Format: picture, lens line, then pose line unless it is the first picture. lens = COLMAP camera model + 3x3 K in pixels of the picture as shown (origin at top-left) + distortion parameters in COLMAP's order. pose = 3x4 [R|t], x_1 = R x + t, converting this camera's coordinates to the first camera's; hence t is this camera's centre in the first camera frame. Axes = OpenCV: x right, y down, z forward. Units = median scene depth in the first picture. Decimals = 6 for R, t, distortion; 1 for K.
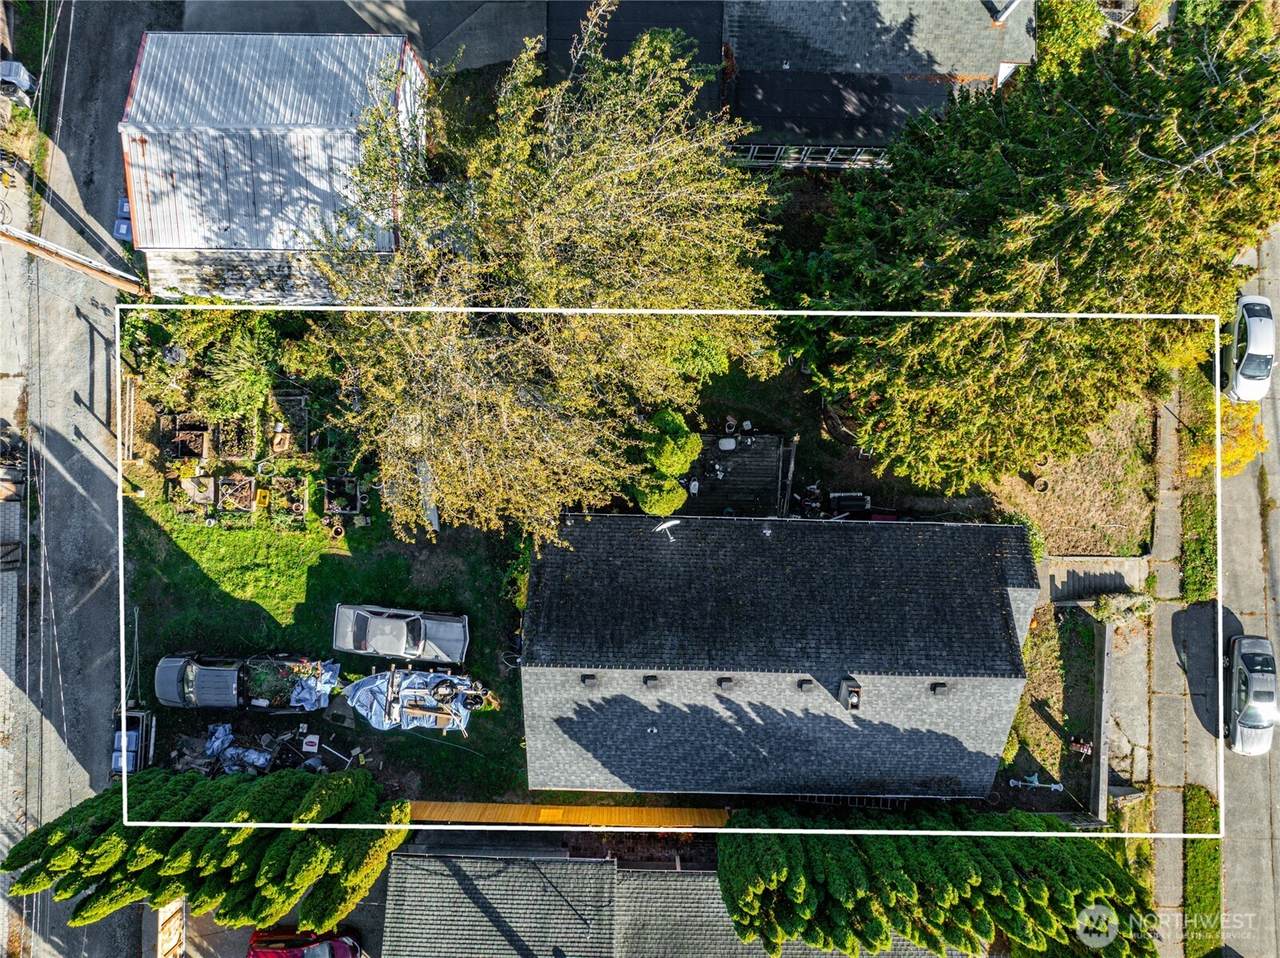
lens RADIAL K [[906.0, 0, 640.0], [0, 906.0, 479.0], [0, 0, 1]] dist [-0.033315, 0.001221]
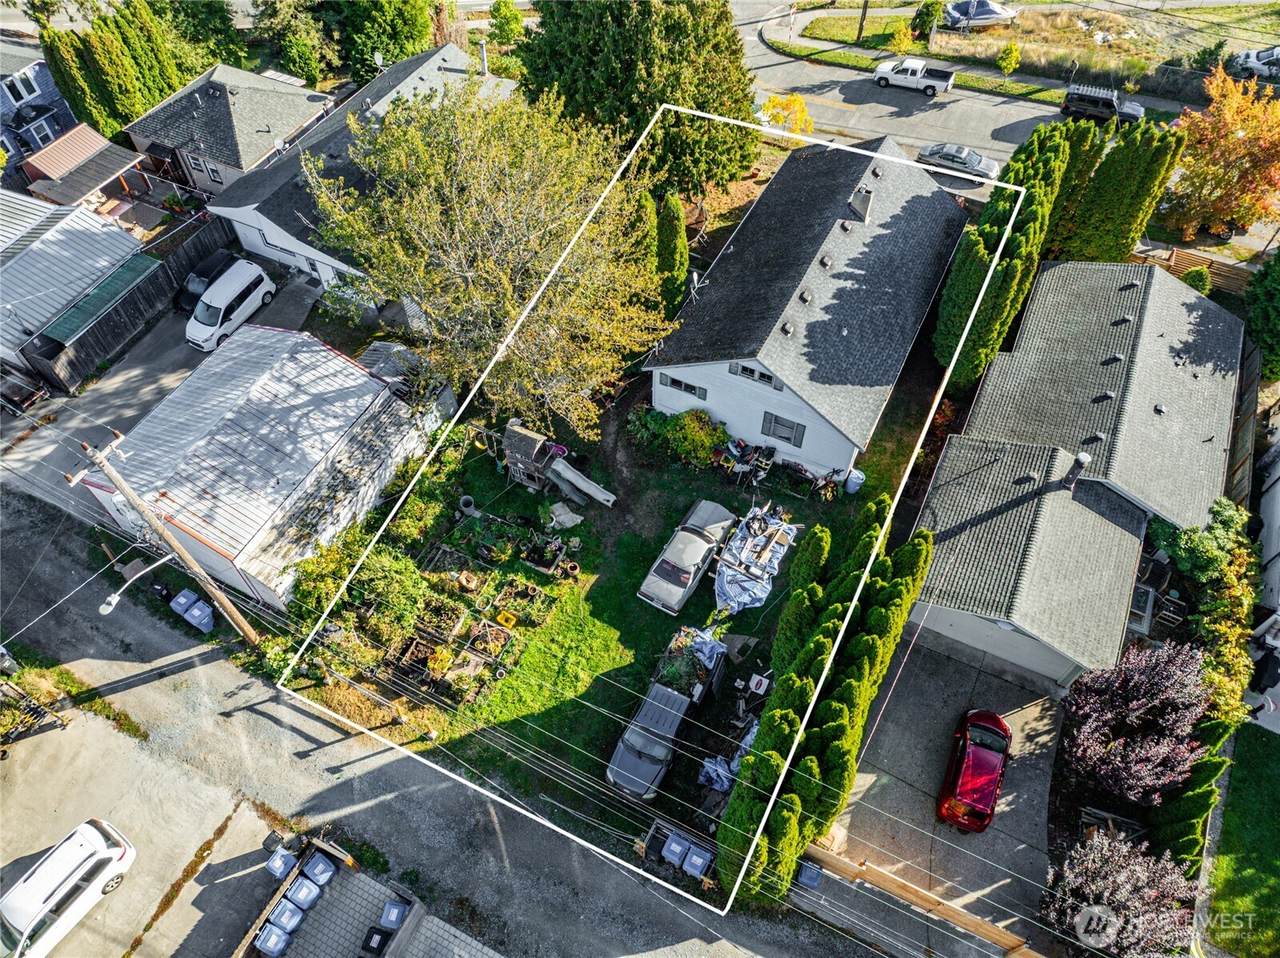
lens RADIAL K [[879.5, 0, 640.0], [0, 879.5, 479.0], [0, 0, 1]] dist [-0.001190, -0.048920]
pose [[0.428942, -0.735526, 0.524414, -0.748165], [0.903313, 0.352986, -0.243774, 0.332901], [-0.005809, 0.578276, 0.815821, 0.128963]]
